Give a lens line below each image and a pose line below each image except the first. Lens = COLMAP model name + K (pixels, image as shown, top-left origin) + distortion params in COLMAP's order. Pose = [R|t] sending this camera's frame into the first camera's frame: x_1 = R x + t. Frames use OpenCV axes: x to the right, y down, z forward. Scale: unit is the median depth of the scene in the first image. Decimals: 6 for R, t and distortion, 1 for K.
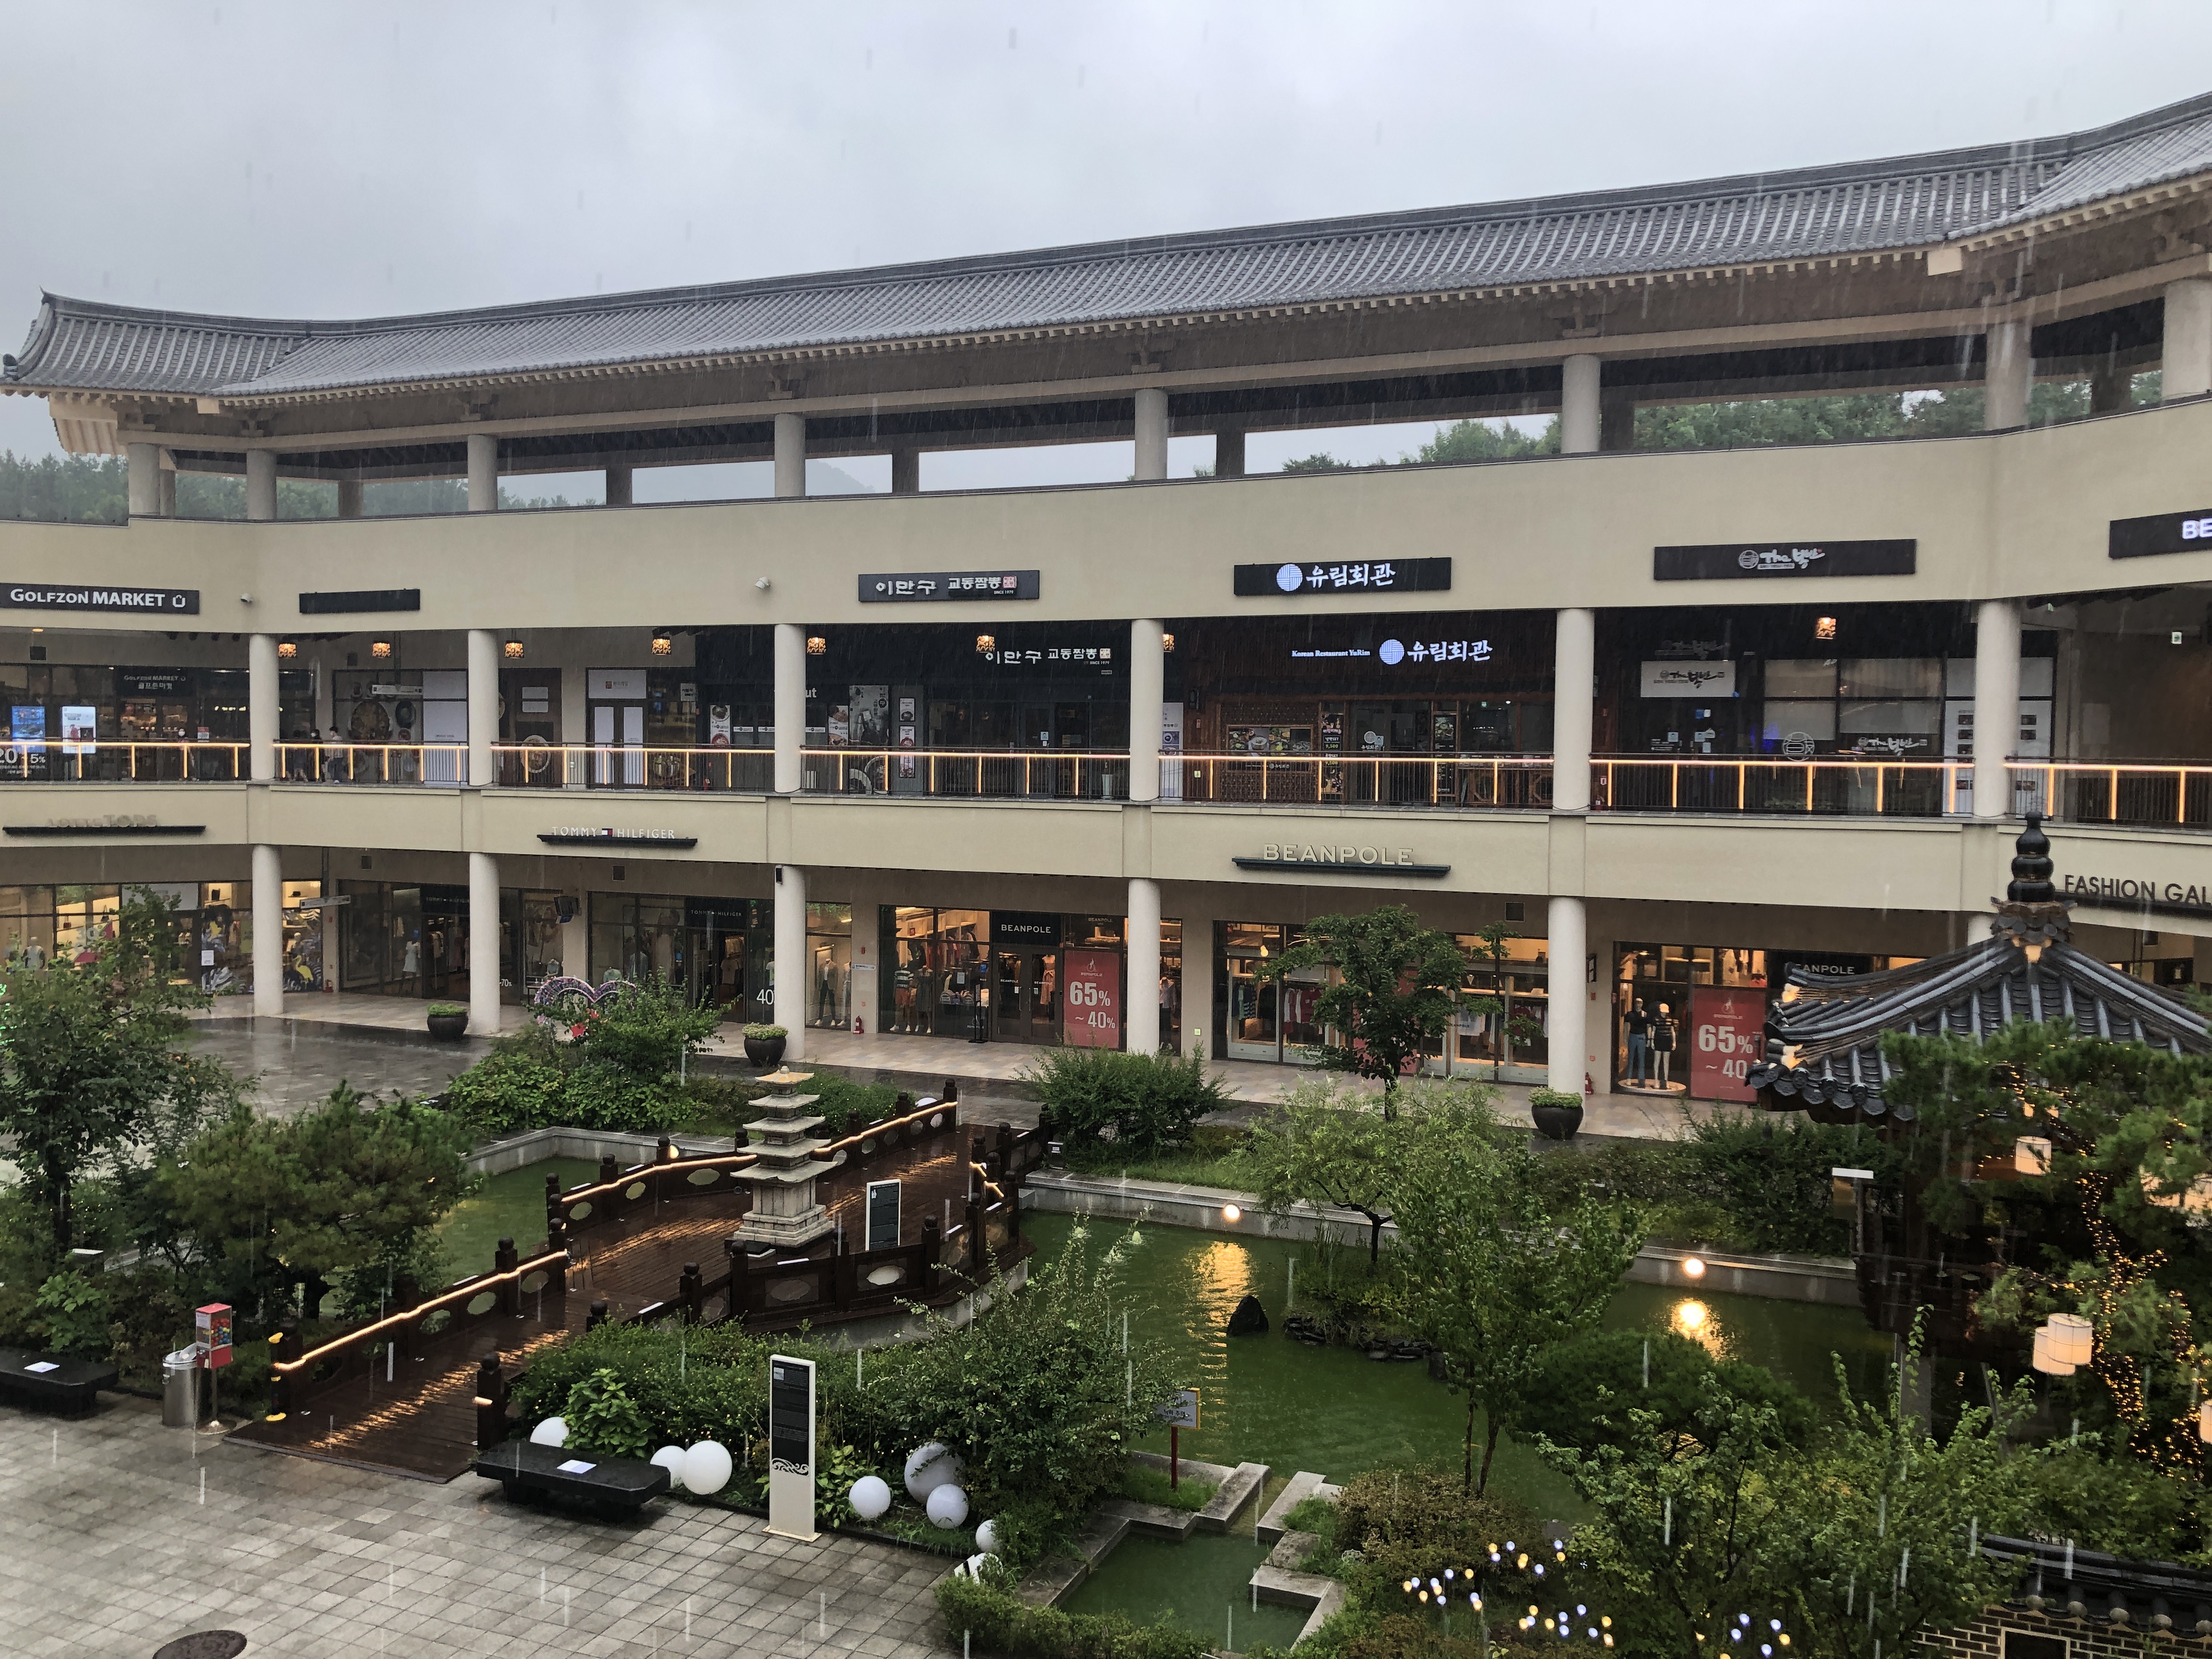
lens RADIAL K [[1822.9, 0, 1105.3], [0, 1822.9, 824.3], [0, 0, 1]] dist [0.025105, -0.026157]
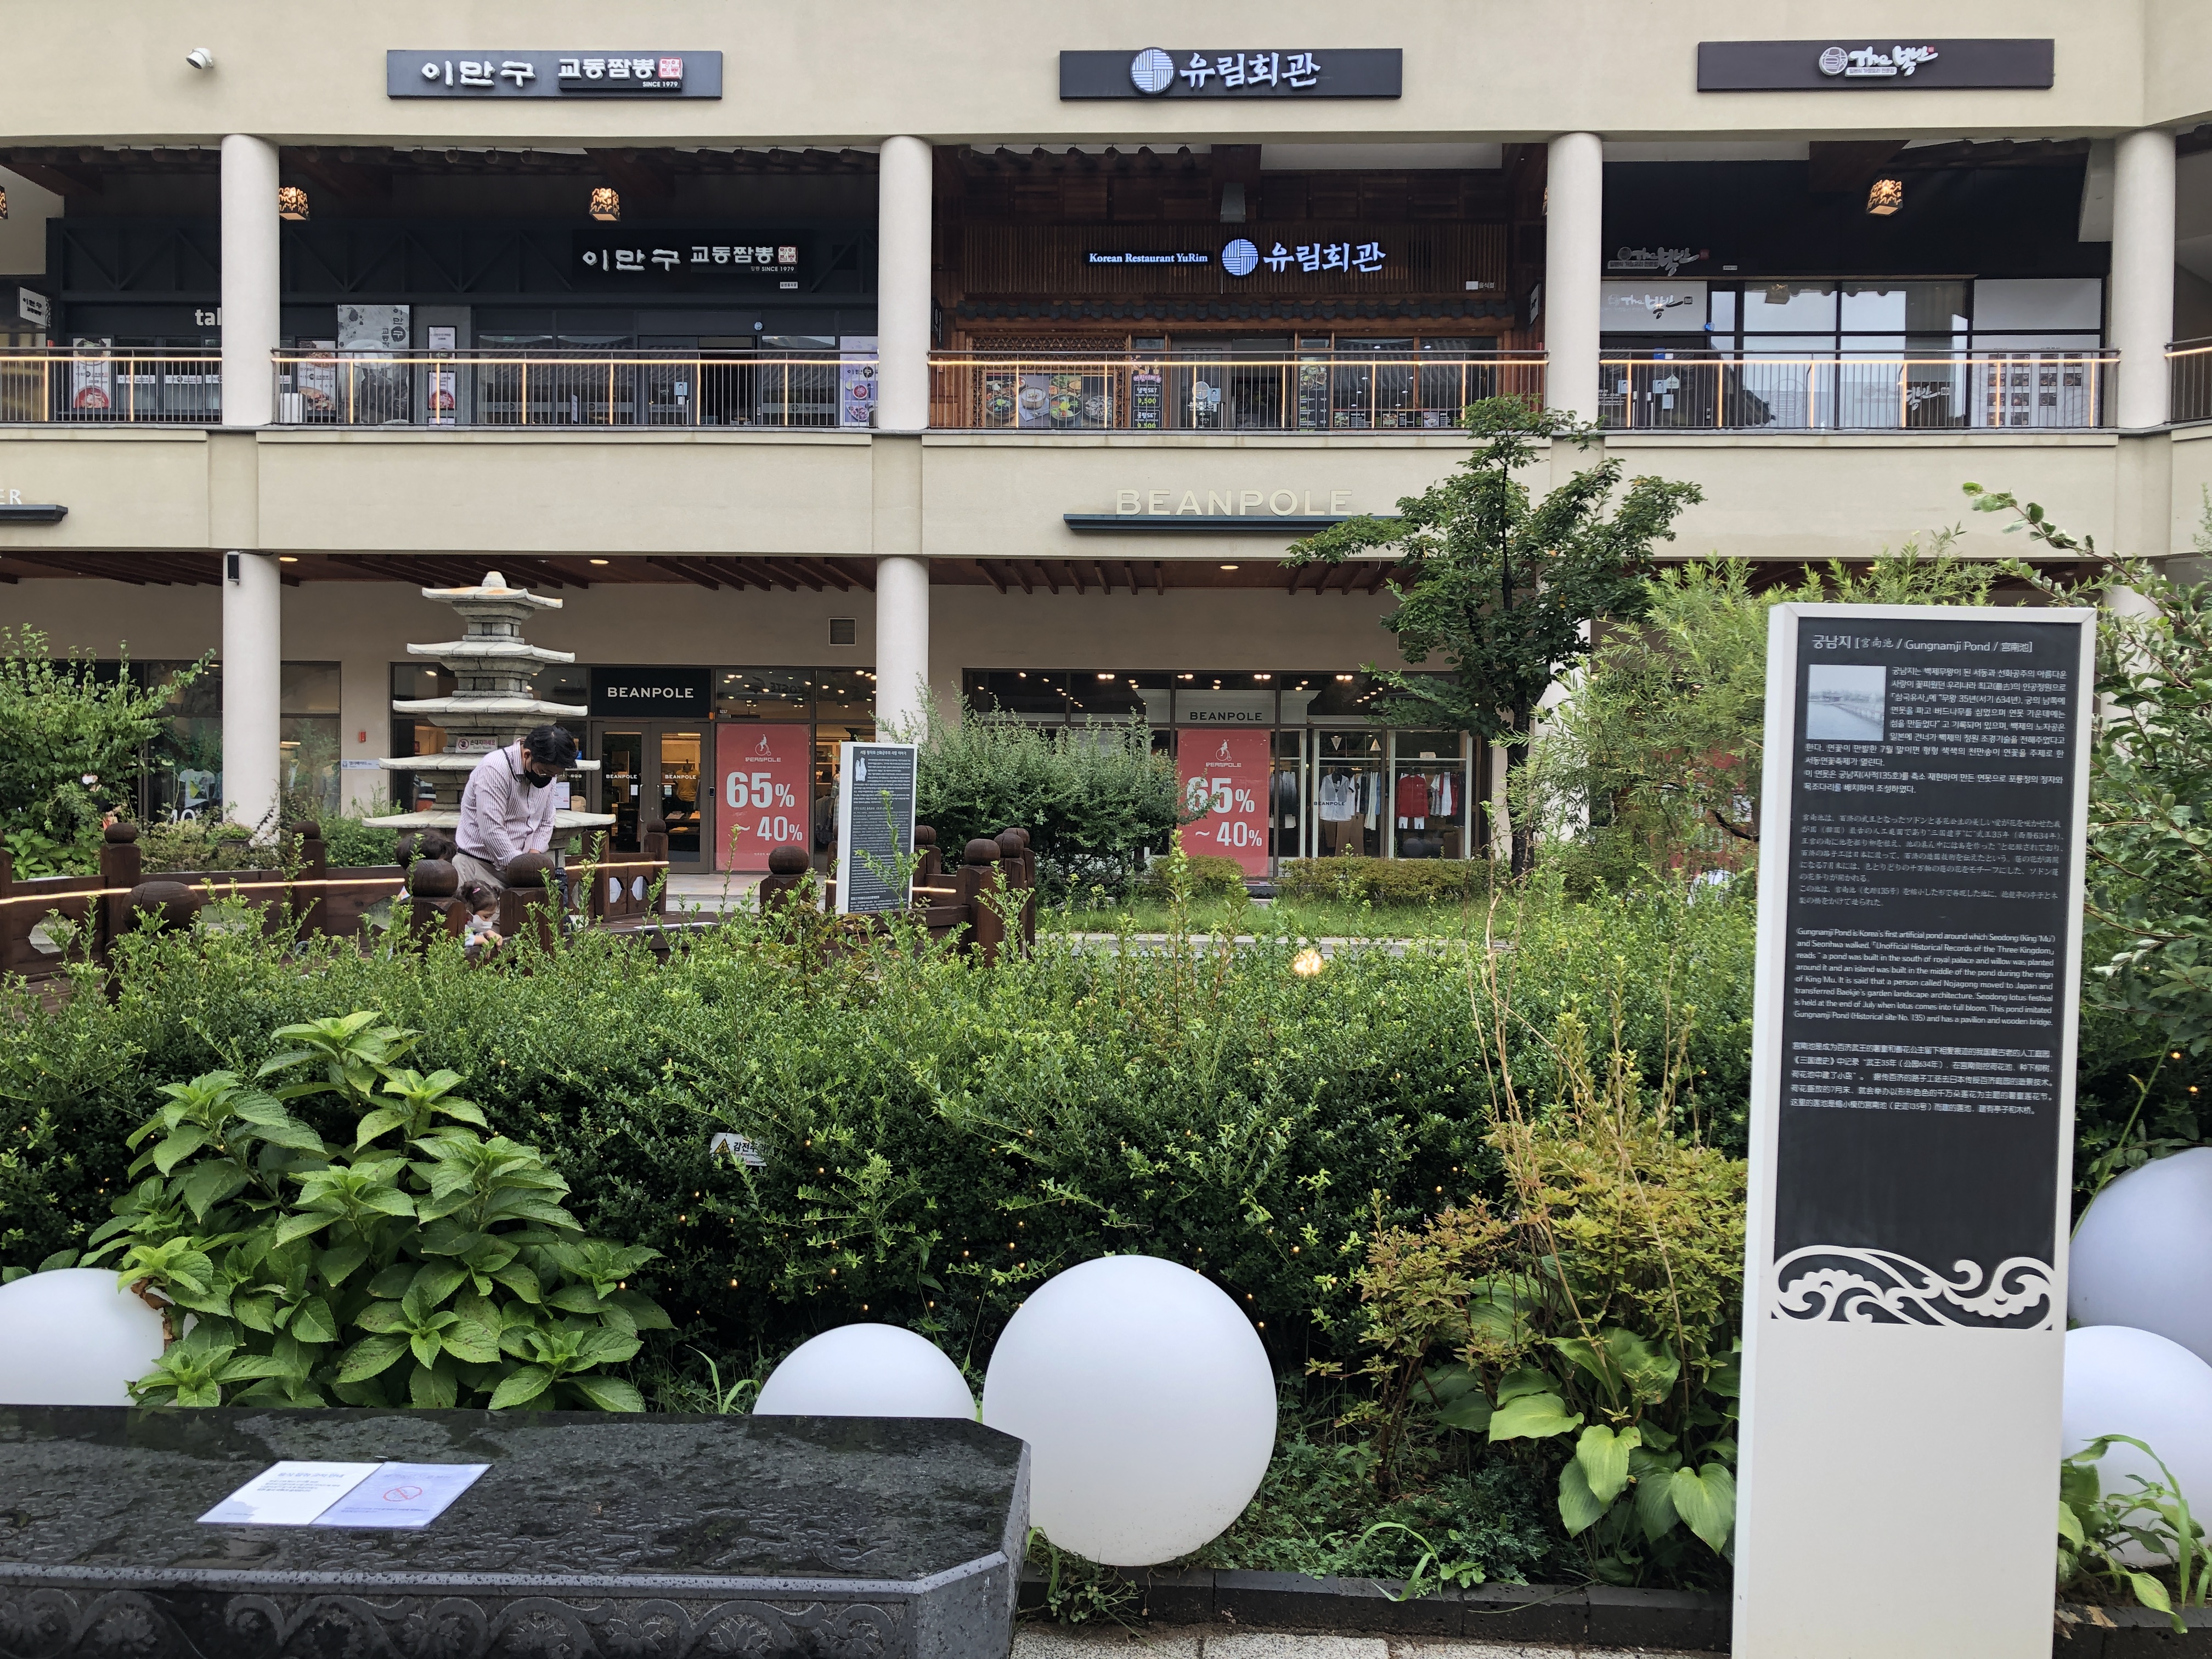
lens RADIAL K [[1822.9, 0, 1121.8], [0, 1822.9, 830.5], [0, 0, 1]] dist [0.025105, -0.026157]
pose [[0.934729, -0.004864, 0.355328, -0.134130], [0.015556, 0.999508, -0.027240, 0.143861], [-0.355021, 0.030990, 0.934345, 0.397132]]
